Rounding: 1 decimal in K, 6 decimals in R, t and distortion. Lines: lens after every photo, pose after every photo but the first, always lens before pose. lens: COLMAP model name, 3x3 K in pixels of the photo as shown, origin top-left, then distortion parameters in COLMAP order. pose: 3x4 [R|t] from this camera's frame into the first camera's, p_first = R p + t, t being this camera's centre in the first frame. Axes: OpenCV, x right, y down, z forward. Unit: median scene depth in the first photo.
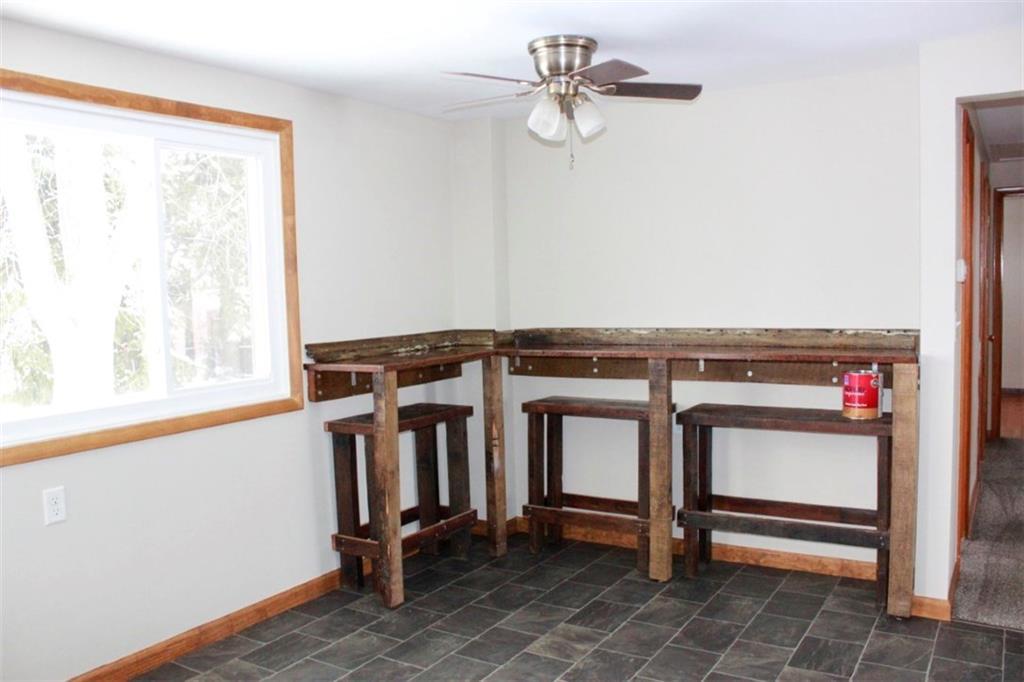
lens RADIAL K [[847.7, 0, 512.0], [0, 847.7, 341.0], [0, 0, 1]] dist [-0.125227, 0.007683]
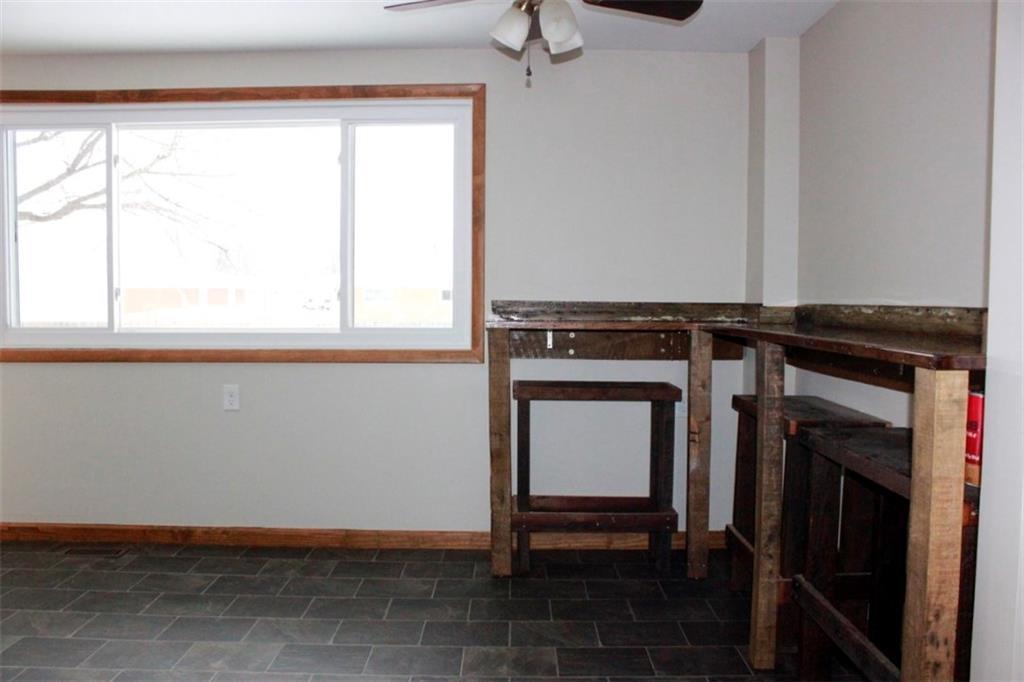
lens RADIAL K [[847.7, 0, 512.0], [0, 847.7, 341.0], [0, 0, 1]] dist [-0.125227, 0.007683]
pose [[0.525065, 0.074981, -0.847753, 0.650149], [-0.077976, 0.996160, 0.039811, 0.010324], [0.847482, 0.045201, 0.528895, 0.481912]]
